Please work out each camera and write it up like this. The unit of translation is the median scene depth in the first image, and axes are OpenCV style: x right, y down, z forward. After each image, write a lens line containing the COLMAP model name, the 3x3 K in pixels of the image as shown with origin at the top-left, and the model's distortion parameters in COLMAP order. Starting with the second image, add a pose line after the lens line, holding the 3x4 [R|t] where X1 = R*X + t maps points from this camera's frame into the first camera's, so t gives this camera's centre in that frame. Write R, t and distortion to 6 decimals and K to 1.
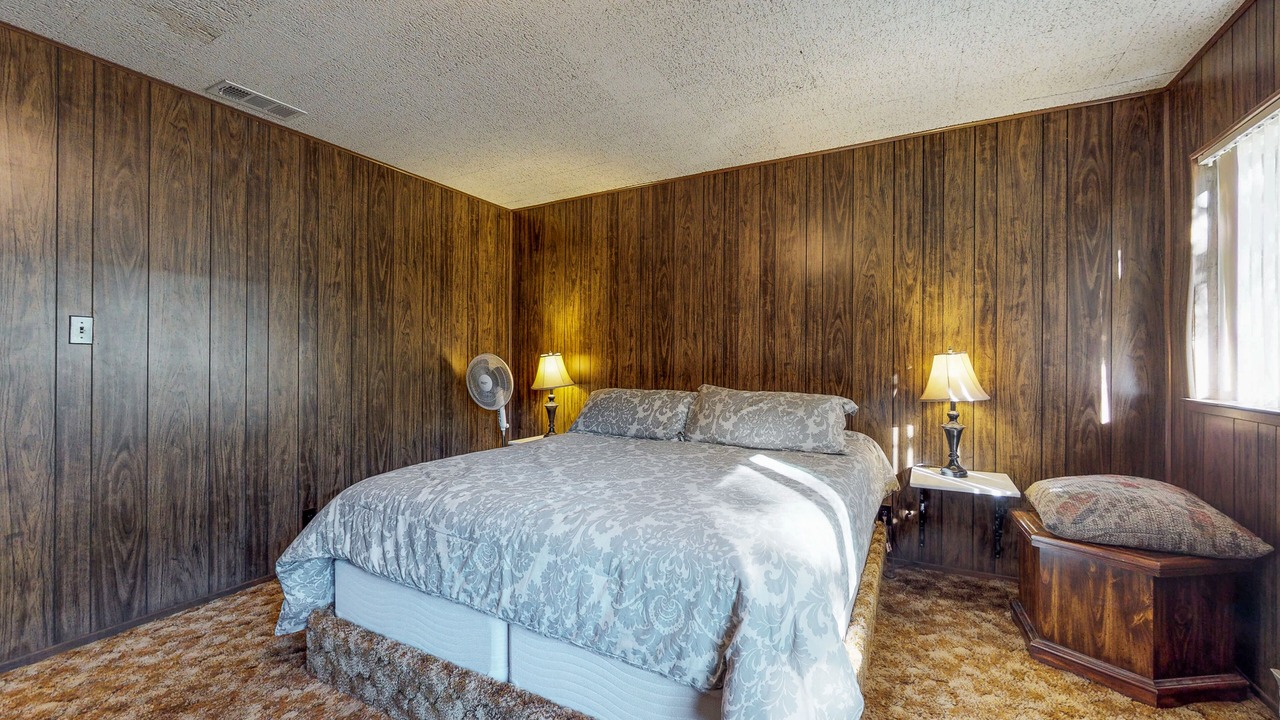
lens RADIAL K [[506.5, 0, 642.1], [0, 506.5, 362.9], [0, 0, 1]] dist [-0.001209, 0.000049]
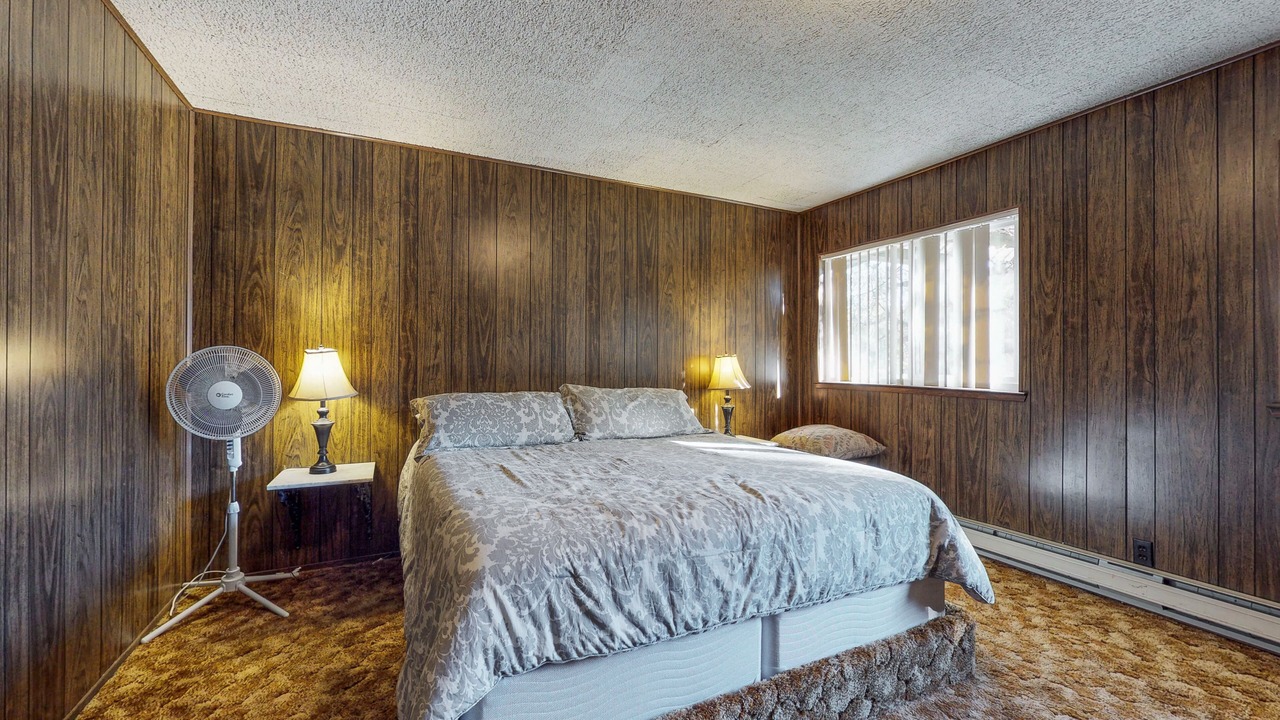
lens RADIAL K [[506.5, 0, 642.1], [0, 506.5, 362.9], [0, 0, 1]] dist [-0.001209, 0.000049]
pose [[0.584696, 0.001690, 0.811251, -0.566367], [-0.001038, 0.999999, -0.001335, 0.001944], [-0.811252, -0.000062, 0.584697, 0.280626]]
